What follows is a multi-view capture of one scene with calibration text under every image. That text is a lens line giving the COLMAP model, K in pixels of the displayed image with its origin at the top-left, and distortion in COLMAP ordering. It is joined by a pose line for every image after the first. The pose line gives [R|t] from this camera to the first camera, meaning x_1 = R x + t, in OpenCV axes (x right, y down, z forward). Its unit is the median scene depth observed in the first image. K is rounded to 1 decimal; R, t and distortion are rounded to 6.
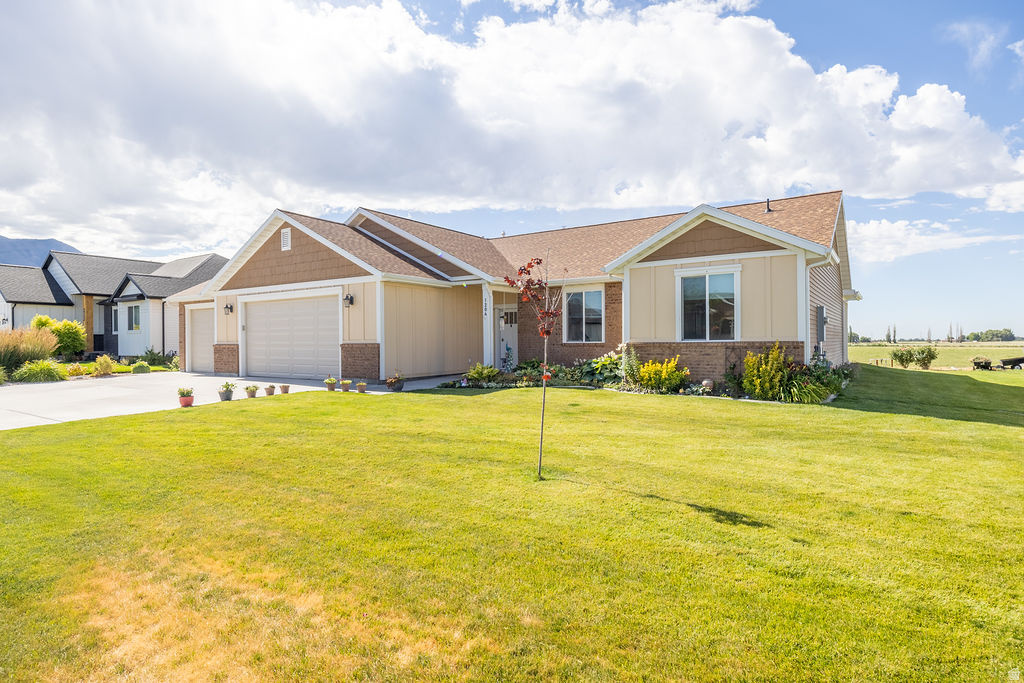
lens RADIAL K [[566.2, 0, 514.4], [0, 566.2, 336.4], [0, 0, 1]] dist [-0.018946, 0.015406]
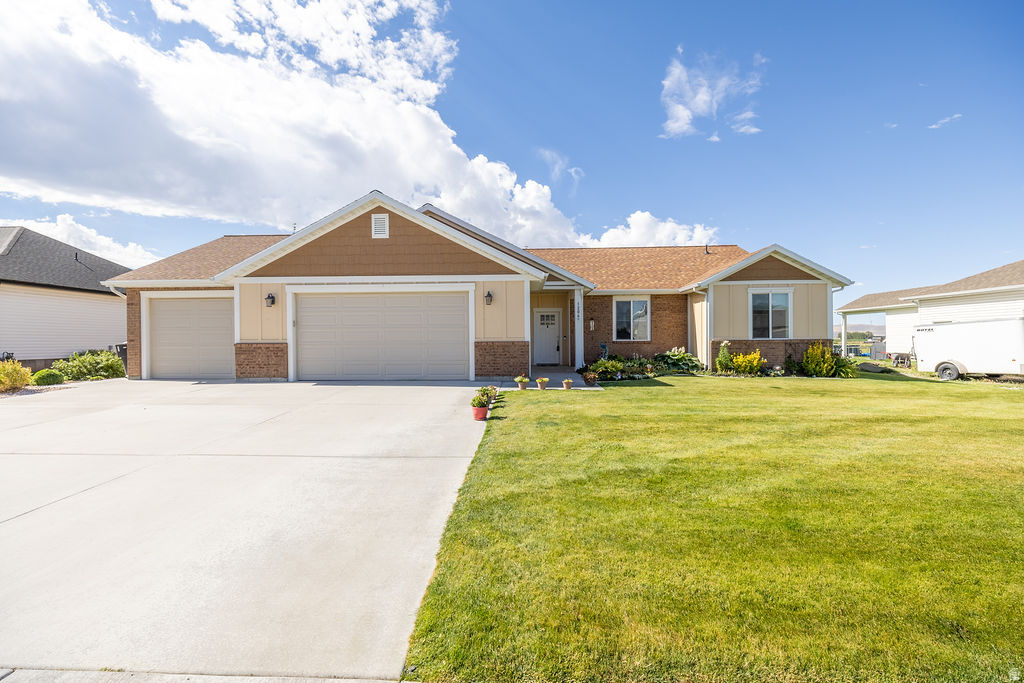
lens RADIAL K [[429.7, 0, 510.3], [0, 429.7, 339.2], [0, 0, 1]] dist [-0.012516, 0.005717]
pose [[0.845769, 0.001676, 0.533547, -0.653426], [-0.003317, 0.999992, 0.002118, 0.007287], [-0.533539, -0.003561, 0.845768, 0.342715]]
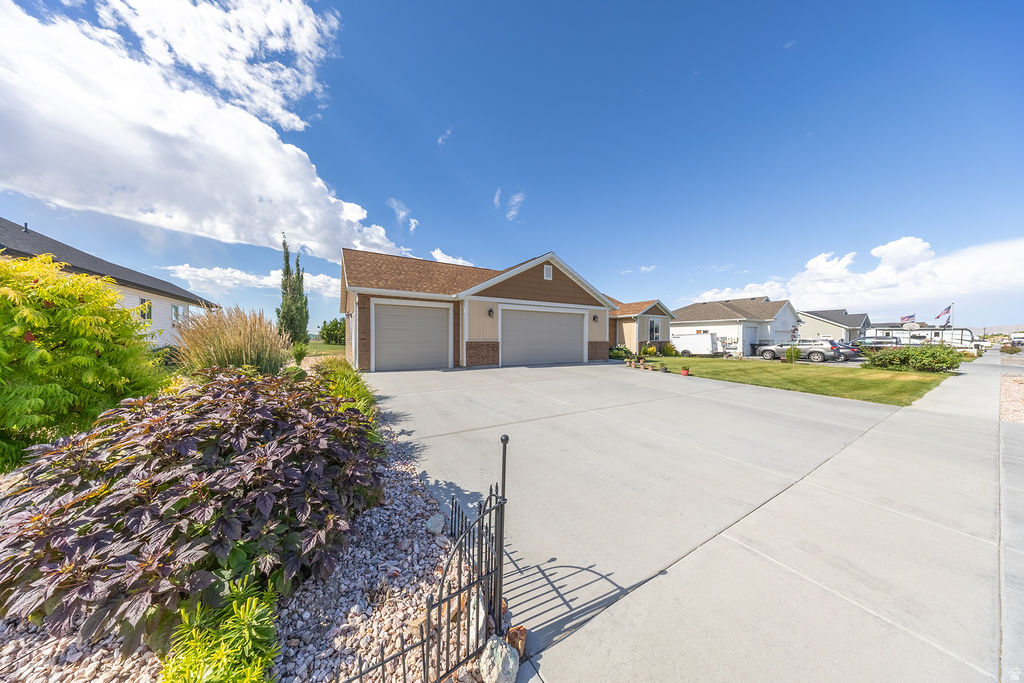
lens RADIAL K [[299.1, 0, 507.3], [0, 299.1, 336.4], [0, 0, 1]] dist [-0.003261, 0.000813]
pose [[0.424160, 0.016423, 0.905438, -1.294221], [-0.013317, 0.999841, -0.011897, 0.012158], [-0.905489, -0.007012, 0.424311, 0.834358]]
